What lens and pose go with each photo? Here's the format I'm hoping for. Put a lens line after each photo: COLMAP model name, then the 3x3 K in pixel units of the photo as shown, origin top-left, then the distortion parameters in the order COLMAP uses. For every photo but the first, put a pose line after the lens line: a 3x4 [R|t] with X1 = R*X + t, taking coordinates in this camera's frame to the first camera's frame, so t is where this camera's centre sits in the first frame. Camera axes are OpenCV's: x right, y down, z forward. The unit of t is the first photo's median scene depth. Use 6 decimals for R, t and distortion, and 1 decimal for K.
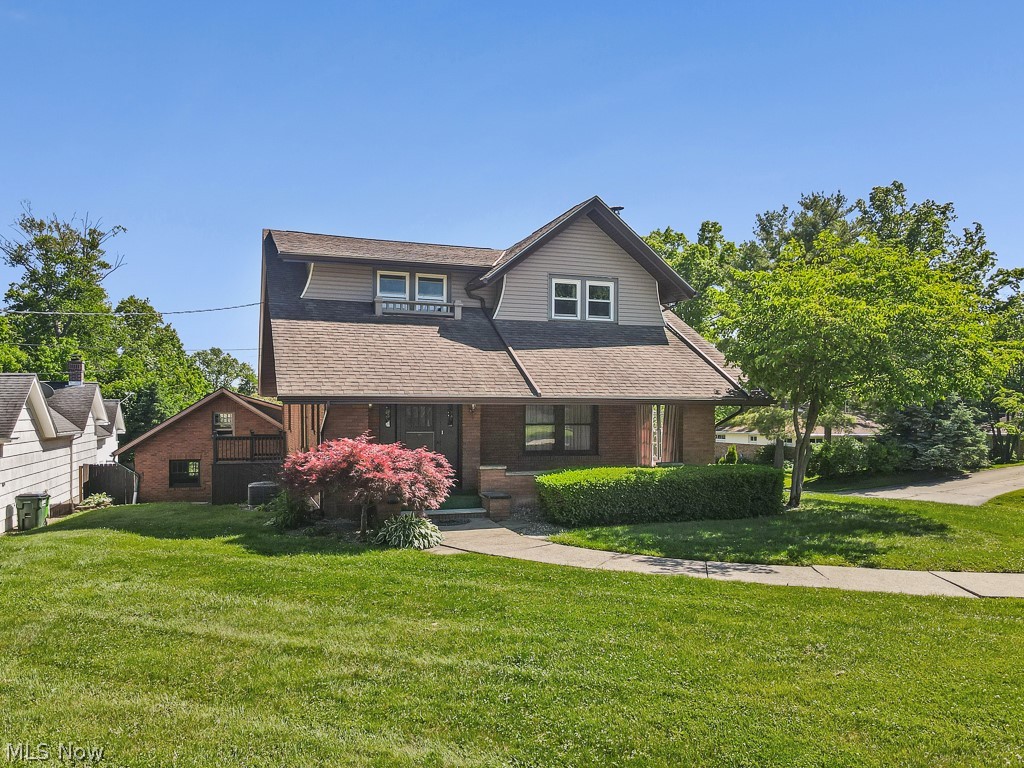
lens RADIAL K [[760.4, 0, 518.3], [0, 760.4, 418.4], [0, 0, 1]] dist [0.001131, -0.003743]
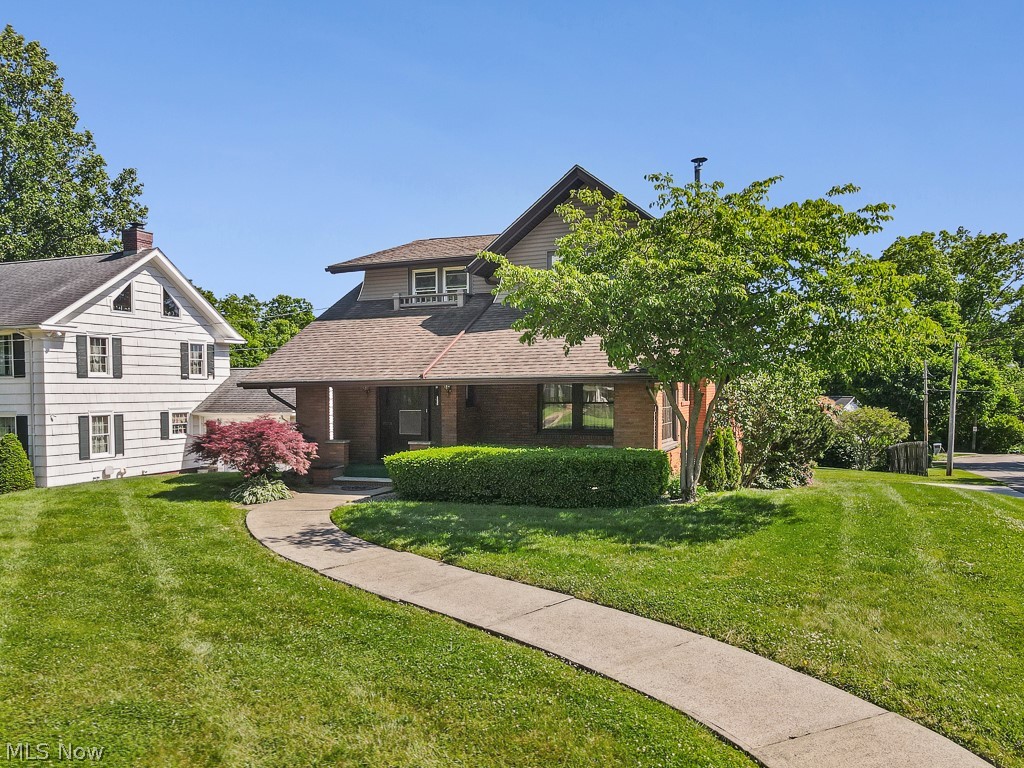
lens RADIAL K [[769.5, 0, 512.0], [0, 769.5, 384.0], [0, 0, 1]] dist [0.053091, -0.002868]
pose [[0.751745, -0.015254, -0.659277, 0.701763], [0.005721, 0.999846, -0.016611, -0.000914], [0.659429, 0.008715, 0.751716, 0.221654]]
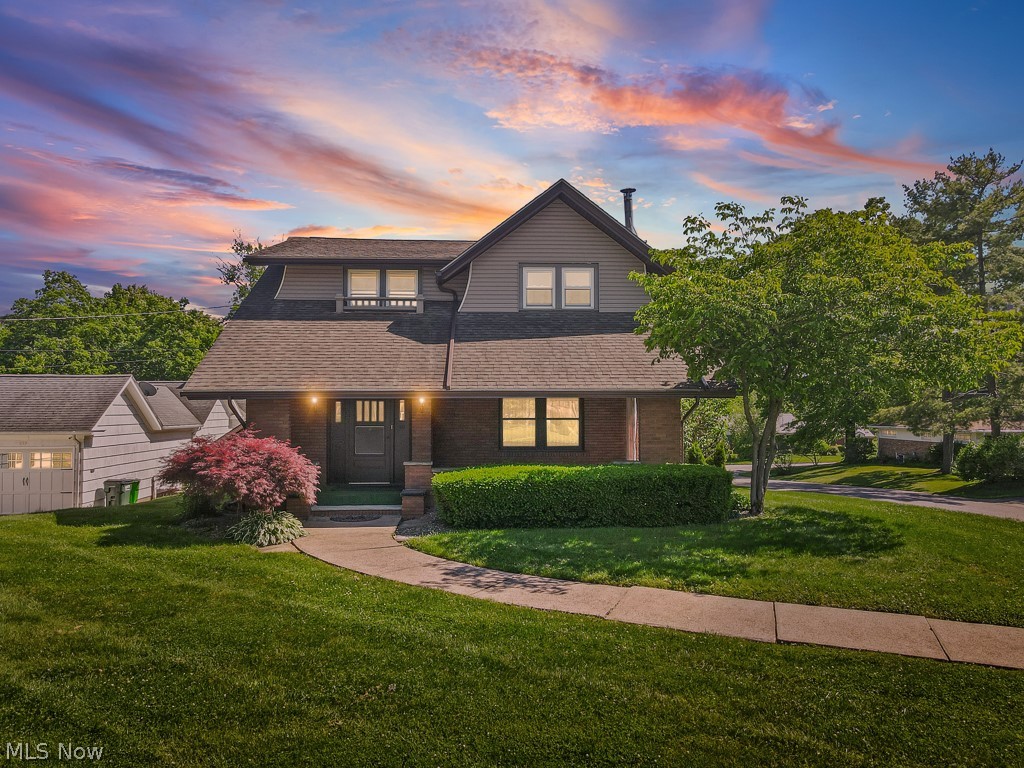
lens RADIAL K [[742.4, 0, 512.0], [0, 742.4, 384.0], [0, 0, 1]] dist [0.009737, 0.005711]
pose [[0.961134, -0.012339, -0.275808, 0.303419], [0.001588, 0.999231, -0.039171, 0.000476], [0.276079, 0.037211, 0.960414, 0.102102]]
